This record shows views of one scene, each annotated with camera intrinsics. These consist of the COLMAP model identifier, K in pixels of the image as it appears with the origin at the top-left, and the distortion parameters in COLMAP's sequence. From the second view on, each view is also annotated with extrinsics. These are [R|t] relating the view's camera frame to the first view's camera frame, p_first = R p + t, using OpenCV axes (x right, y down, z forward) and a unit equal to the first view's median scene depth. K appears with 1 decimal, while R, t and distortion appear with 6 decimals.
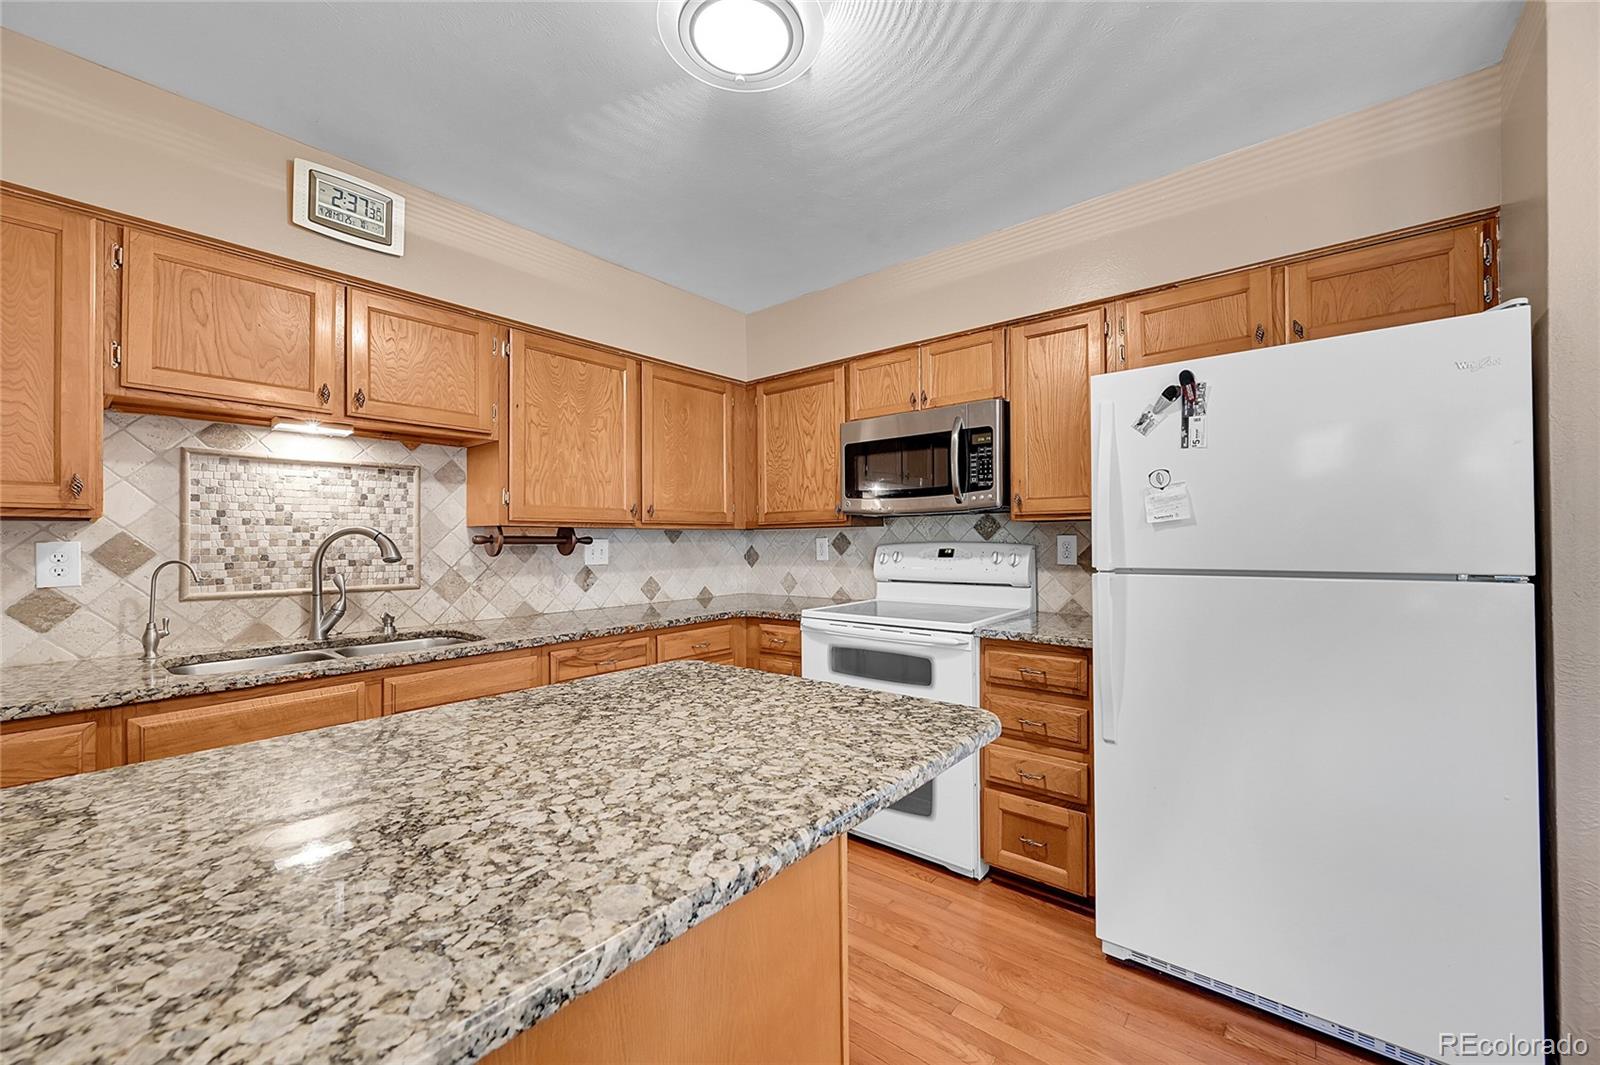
lens RADIAL K [[628.8, 0, 807.1], [0, 628.8, 536.1], [0, 0, 1]] dist [-0.000518, -0.000316]
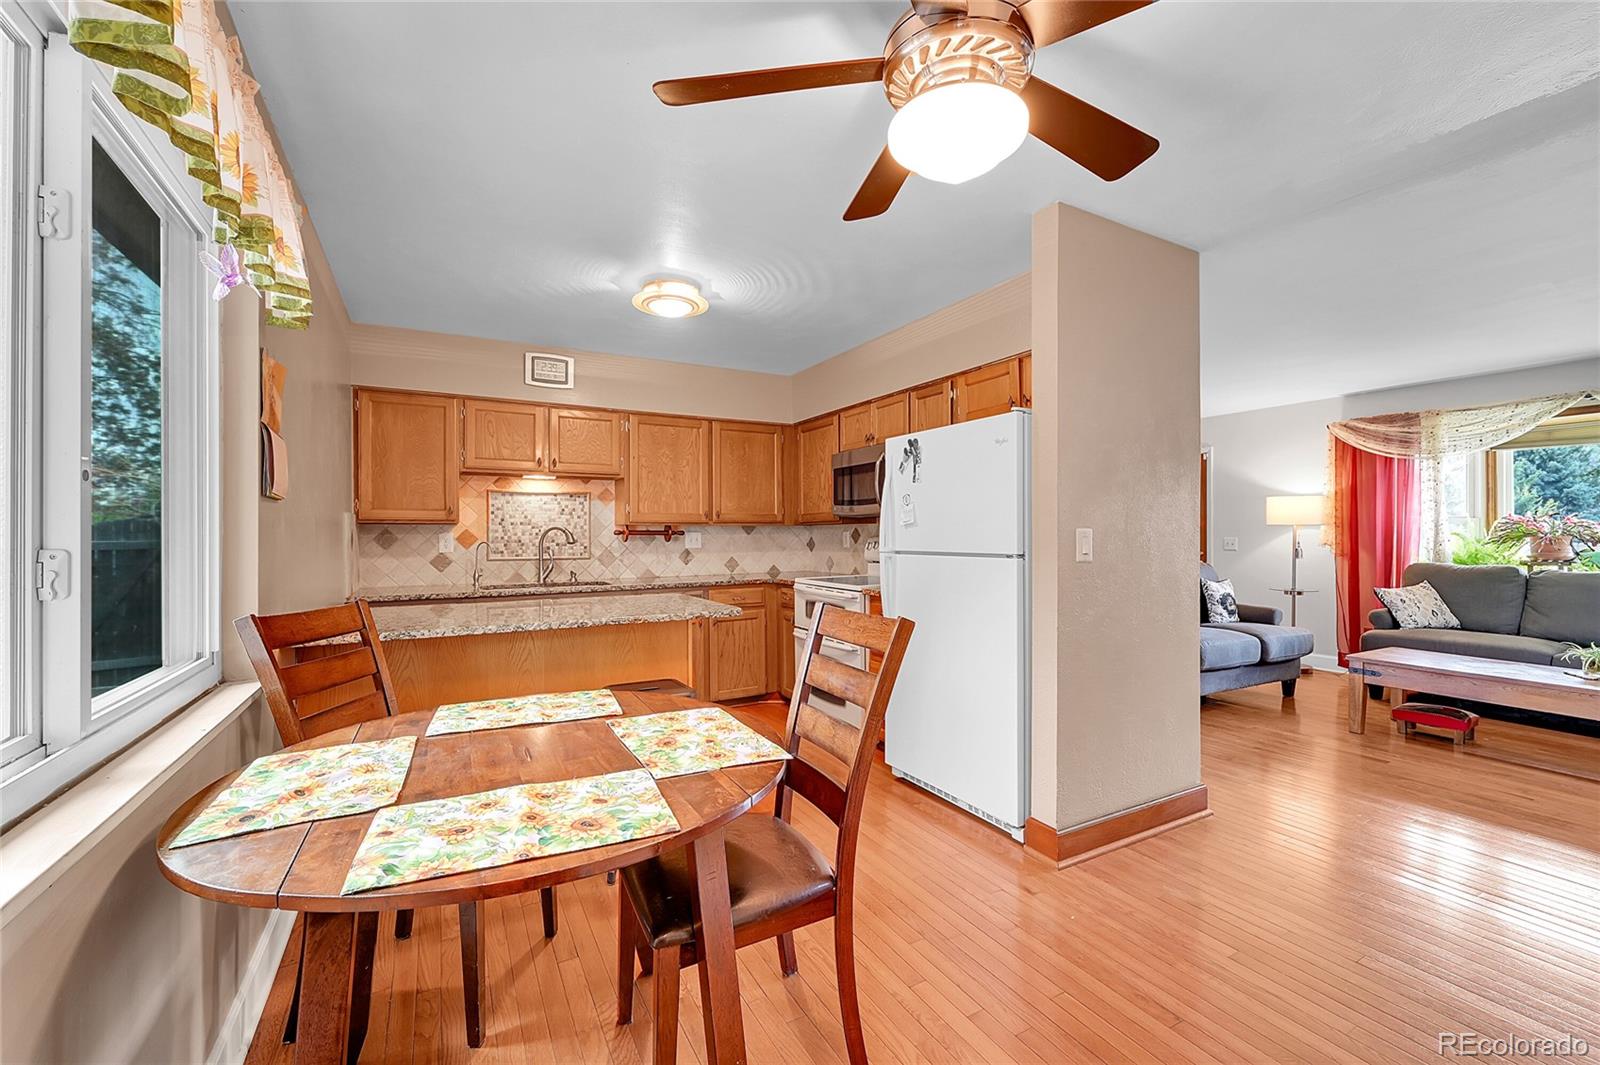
lens RADIAL K [[659.8, 0, 806.6], [0, 659.8, 535.7], [0, 0, 1]] dist [-0.002256, -0.000326]
pose [[0.931518, 0.004920, -0.363662, 0.689239], [0.000075, 0.999906, 0.013718, -0.011418], [0.363696, -0.012805, 0.931430, -0.577707]]
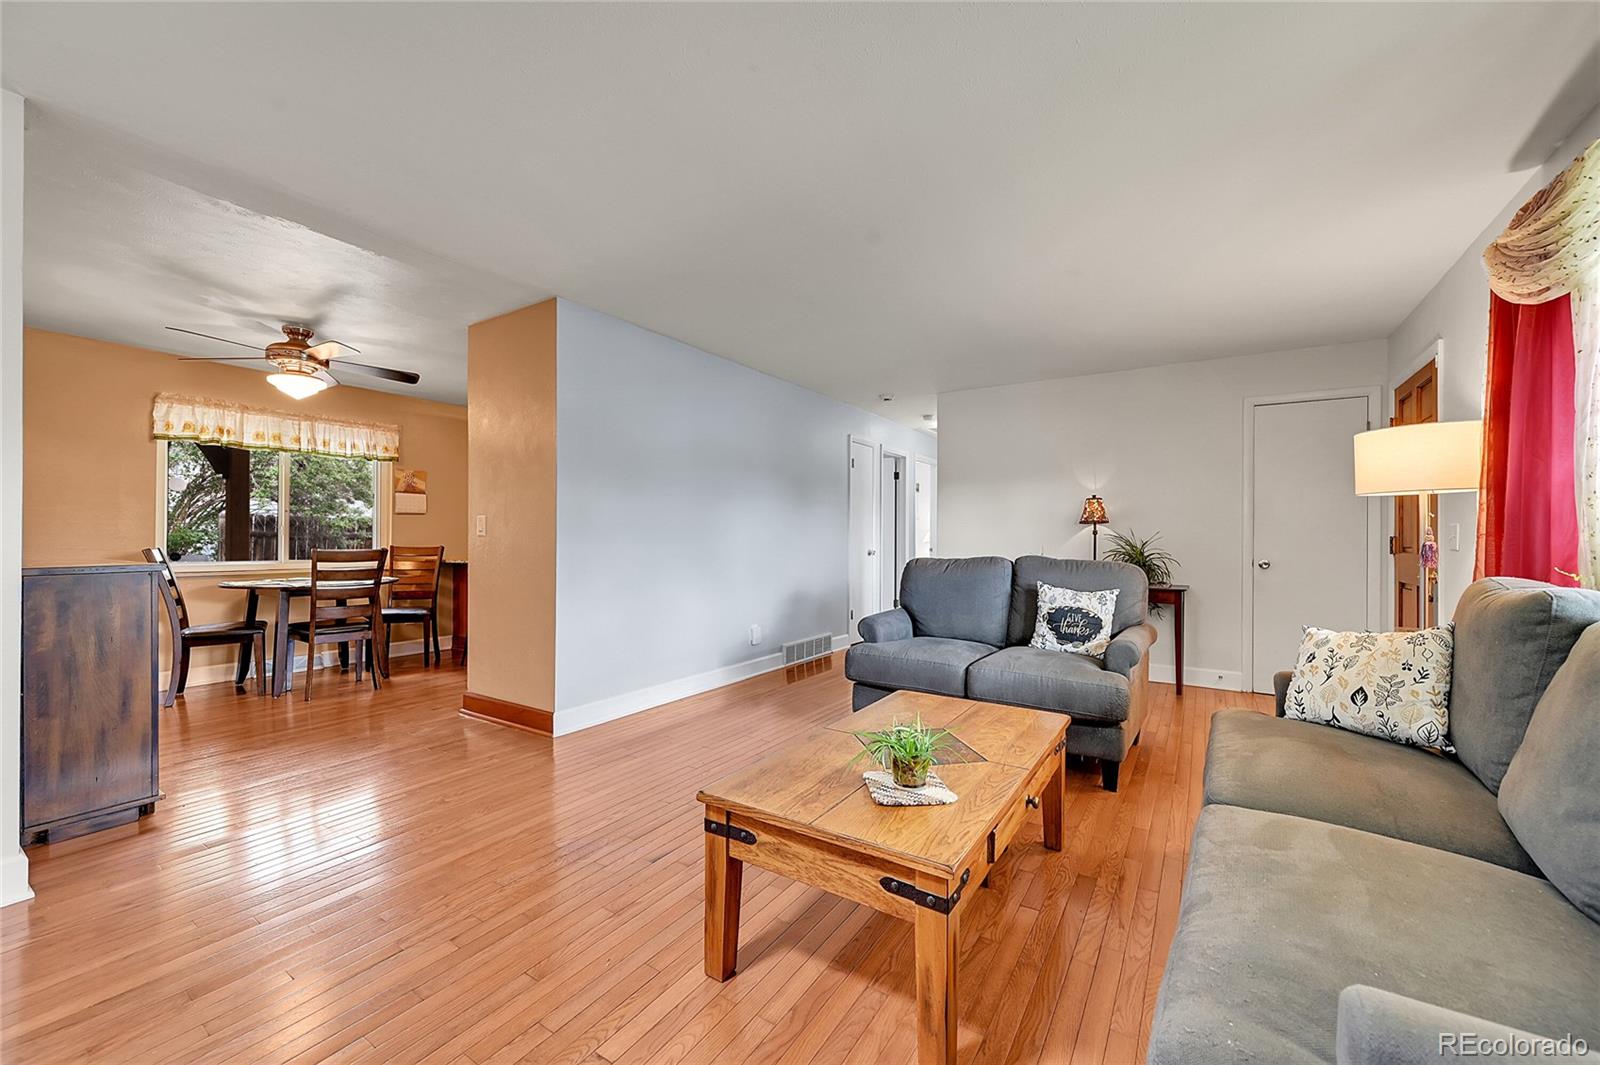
lens RADIAL K [[628.8, 0, 807.1], [0, 628.8, 536.1], [0, 0, 1]] dist [-0.000518, -0.000316]
pose [[0.115511, 0.003677, -0.993299, 2.432091], [0.007517, 0.999961, 0.004576, 0.043766], [0.993278, -0.007995, 0.115479, 1.202096]]
